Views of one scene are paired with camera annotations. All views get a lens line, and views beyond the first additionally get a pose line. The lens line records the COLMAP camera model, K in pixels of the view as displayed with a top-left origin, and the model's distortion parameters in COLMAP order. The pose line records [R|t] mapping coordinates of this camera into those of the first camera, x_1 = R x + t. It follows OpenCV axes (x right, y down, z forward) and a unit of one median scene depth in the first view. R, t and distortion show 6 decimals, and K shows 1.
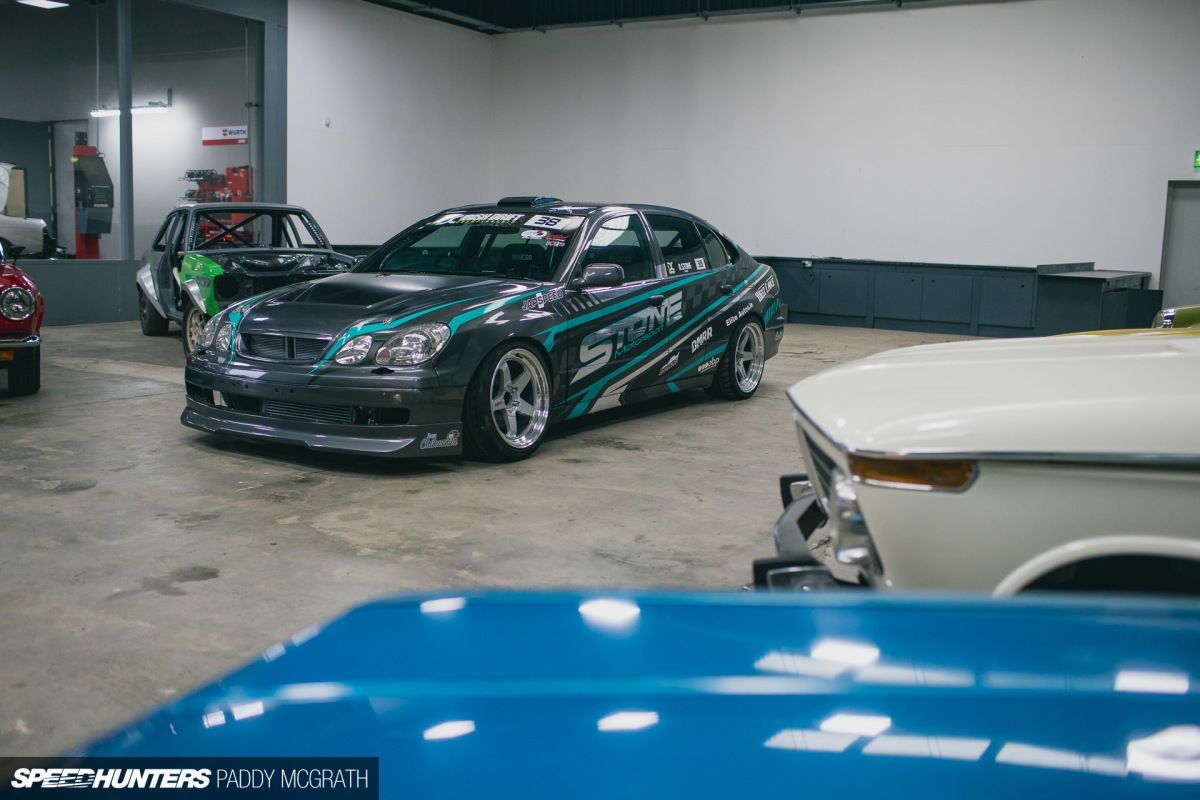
lens RADIAL K [[1239.3, 0, 600.0], [0, 1239.3, 400.0], [0, 0, 1]] dist [-0.074759, 0.047303]
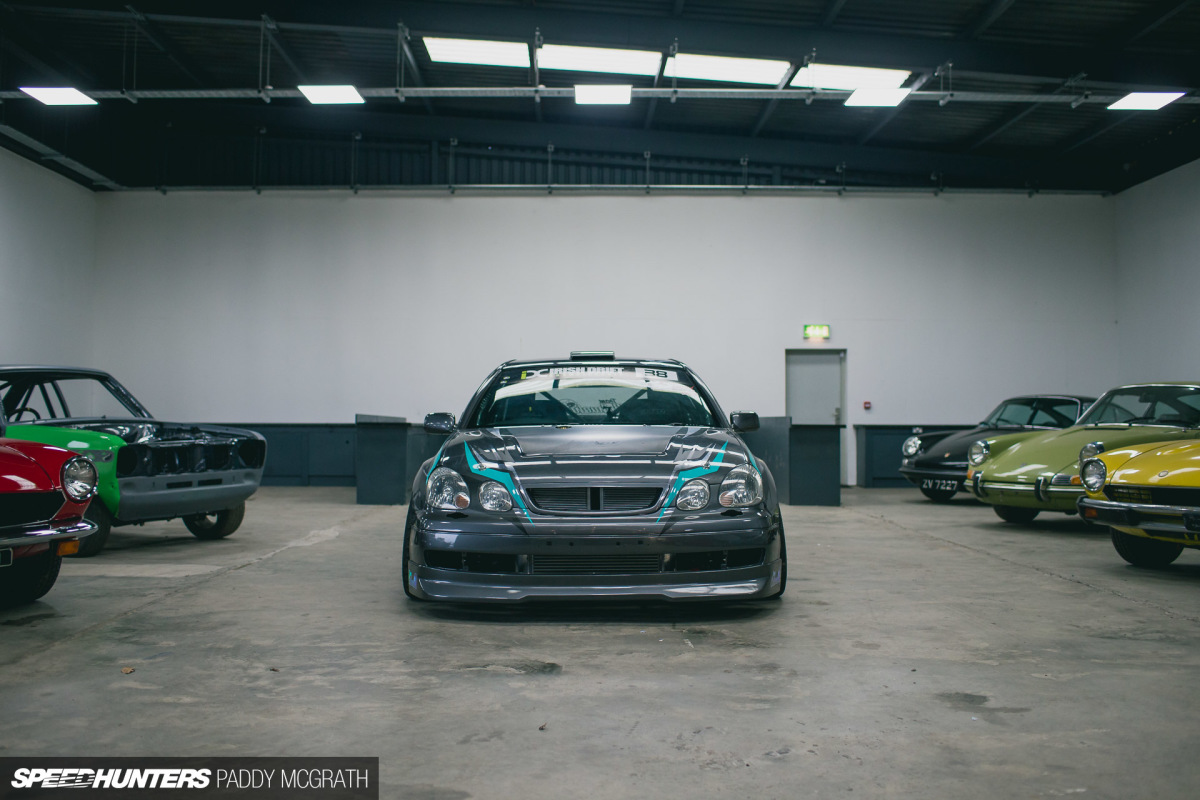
lens RADIAL K [[1239.3, 0, 600.0], [0, 1239.3, 400.0], [0, 0, 1]] dist [-0.074759, 0.047303]
pose [[0.828343, -0.015181, 0.560016, -0.327137], [0.097460, 0.988295, -0.117366, -0.002607], [-0.551679, 0.151799, 0.820127, 0.086933]]
